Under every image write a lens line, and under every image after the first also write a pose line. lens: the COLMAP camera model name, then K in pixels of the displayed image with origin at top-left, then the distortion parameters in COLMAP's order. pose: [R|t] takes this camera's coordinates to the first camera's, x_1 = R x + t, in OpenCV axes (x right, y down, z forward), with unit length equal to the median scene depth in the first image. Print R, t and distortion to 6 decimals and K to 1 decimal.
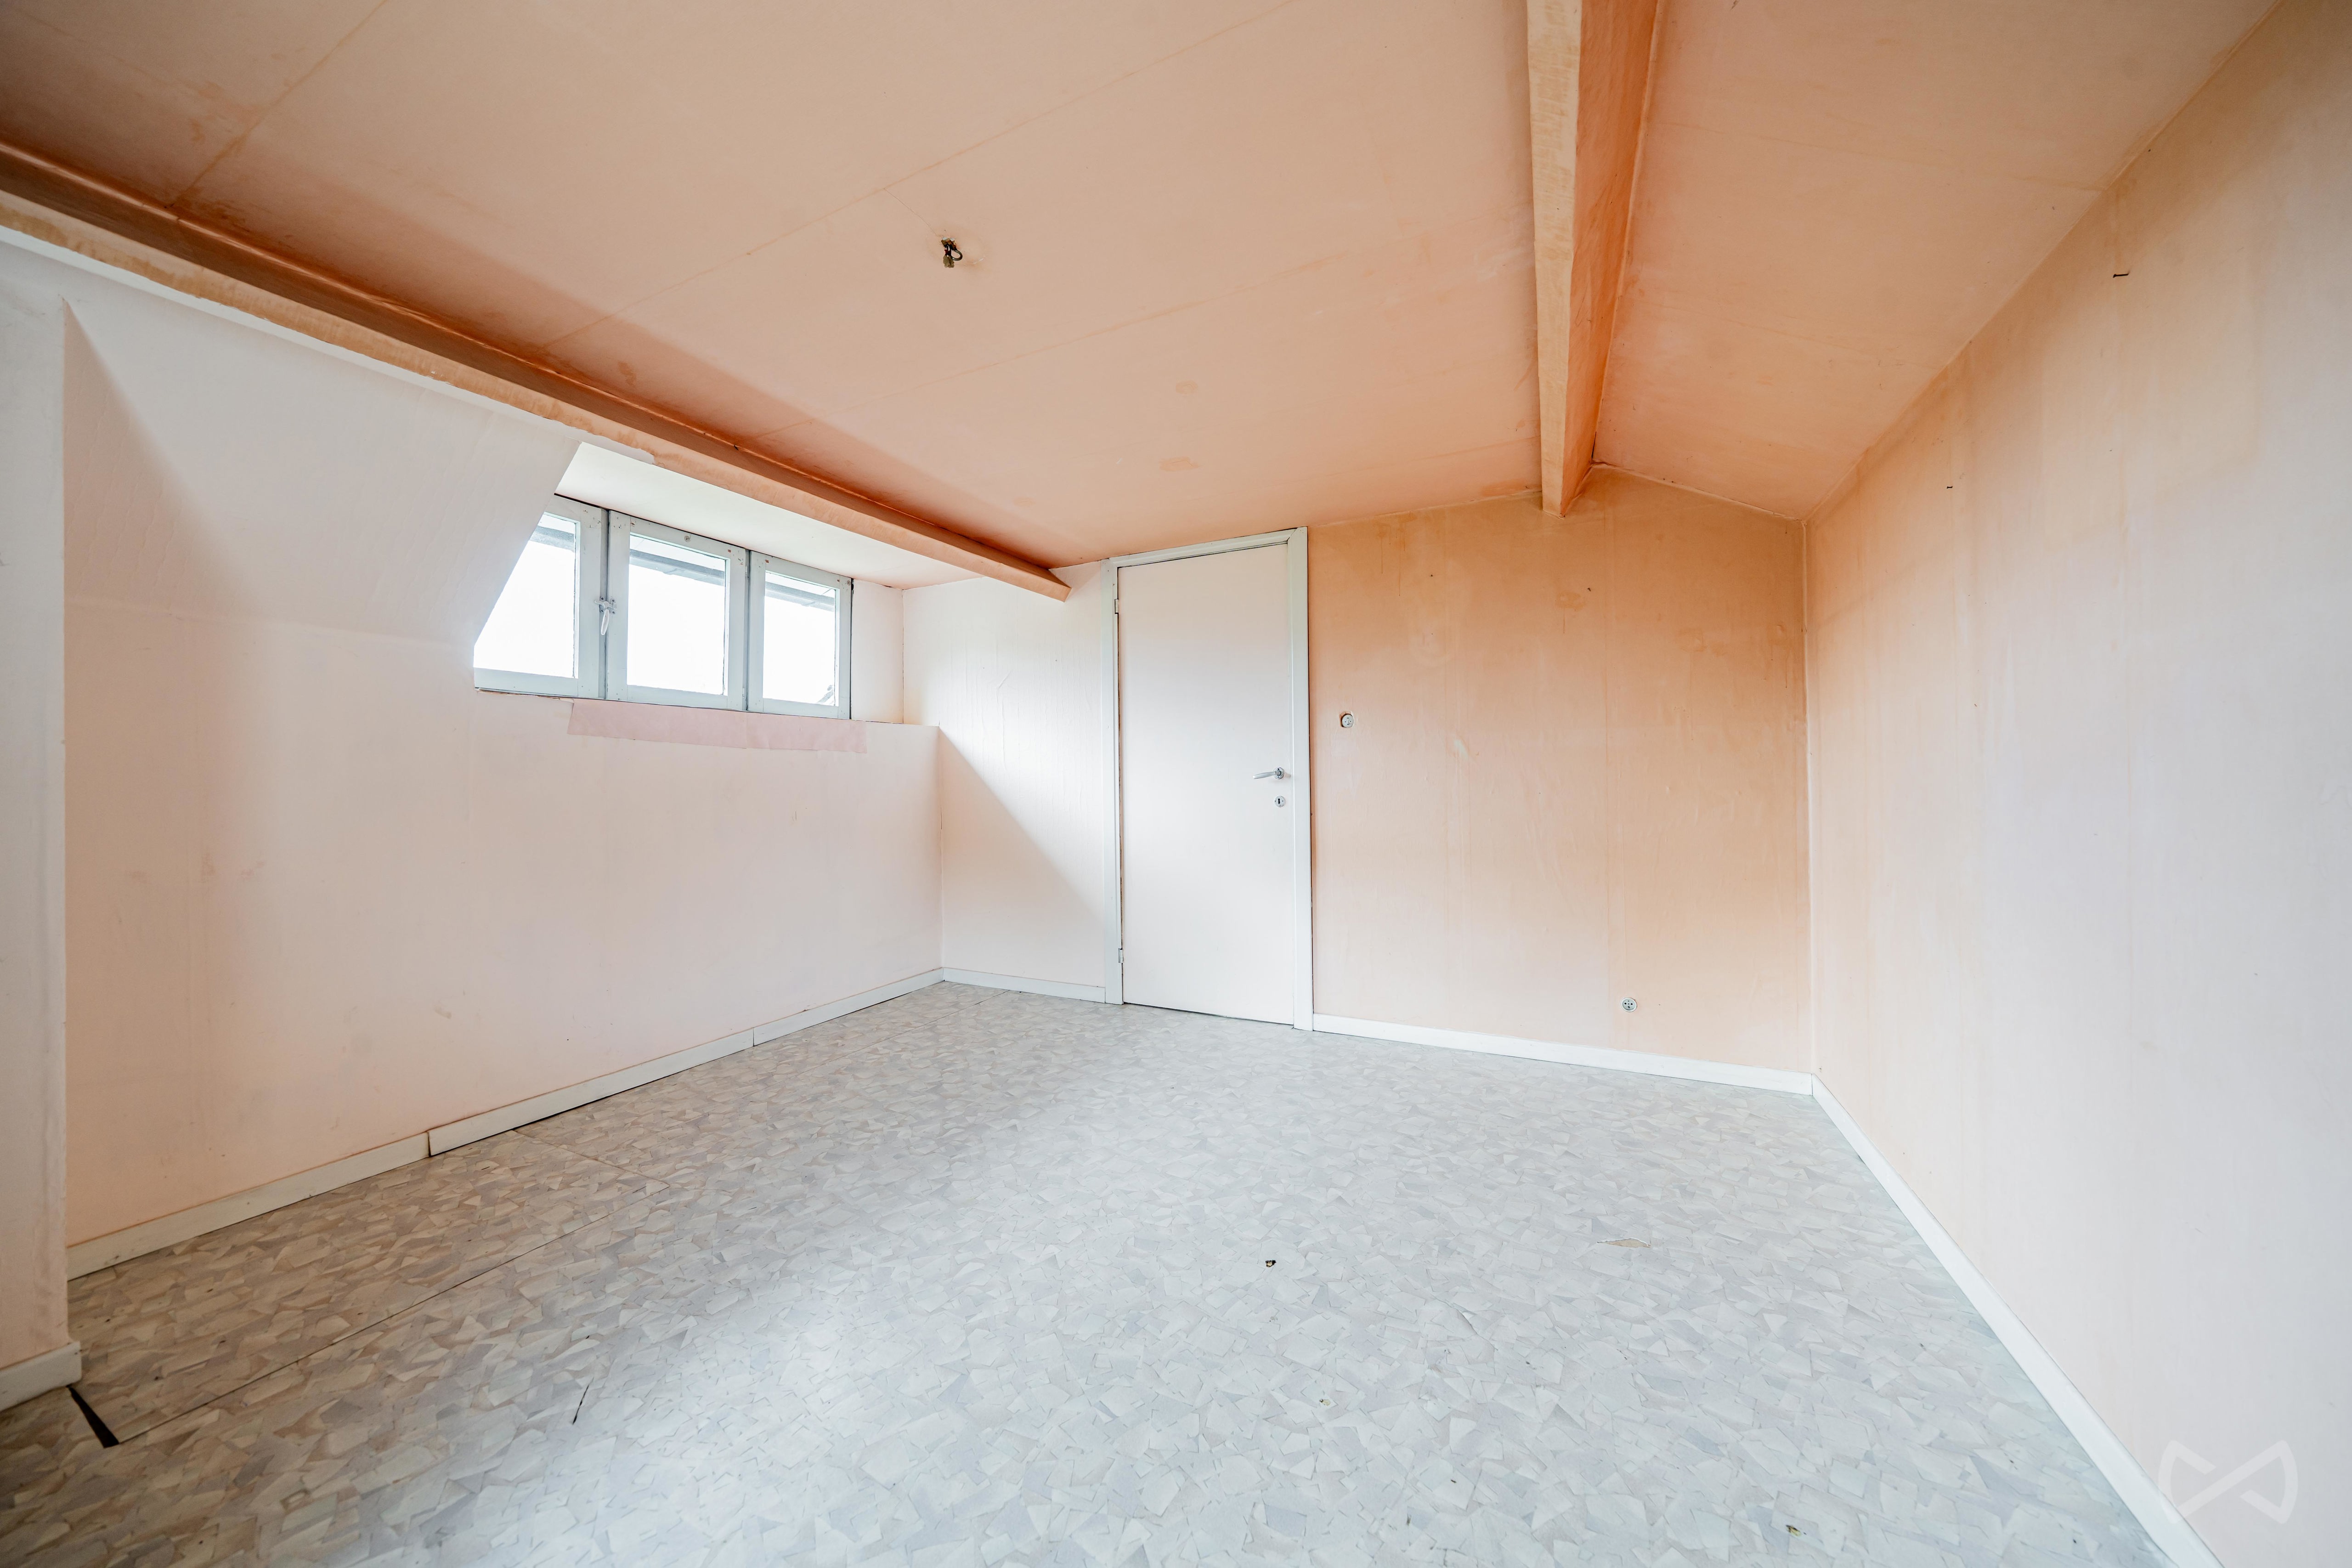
lens RADIAL K [[796.4, 0, 1183.8], [0, 796.4, 779.1], [0, 0, 1]] dist [-0.003734, -0.000104]
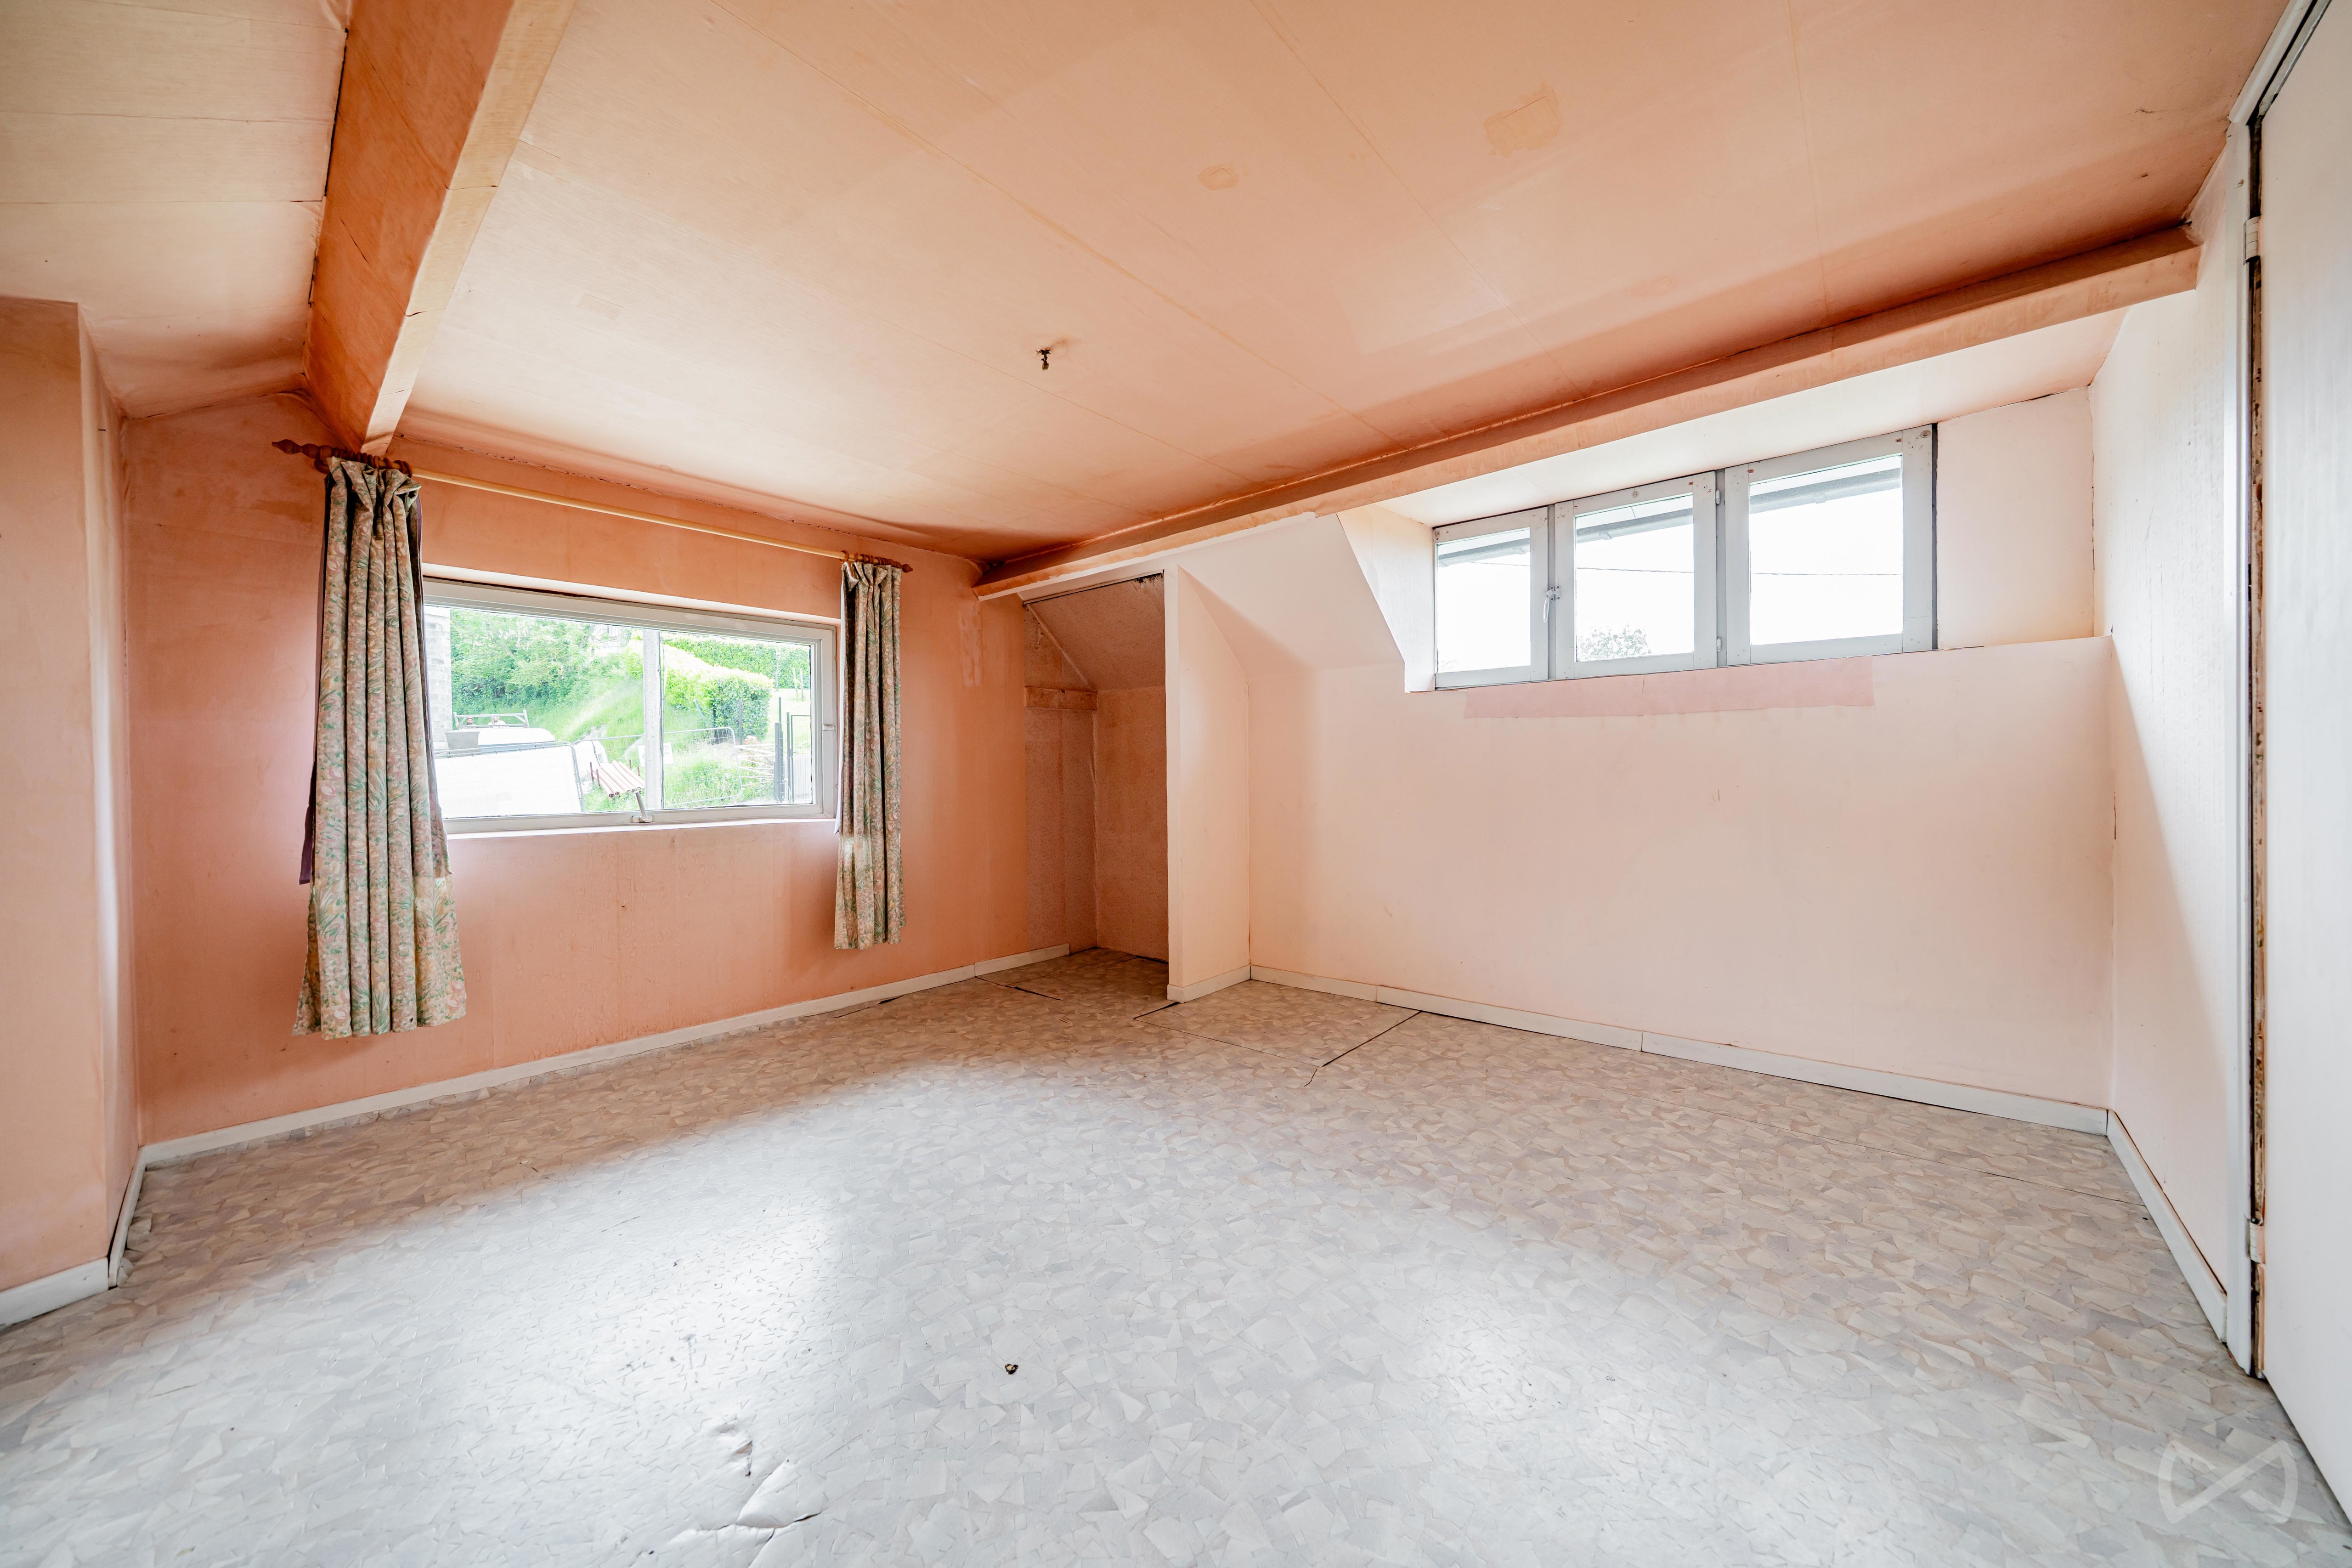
lens RADIAL K [[796.4, 0, 1183.8], [0, 796.4, 779.1], [0, 0, 1]] dist [-0.003734, -0.000104]
pose [[-0.266501, 0.030426, -0.963354, 0.580537], [0.023693, 0.999406, 0.025010, -0.002851], [0.963543, -0.016159, -0.267064, 0.986834]]
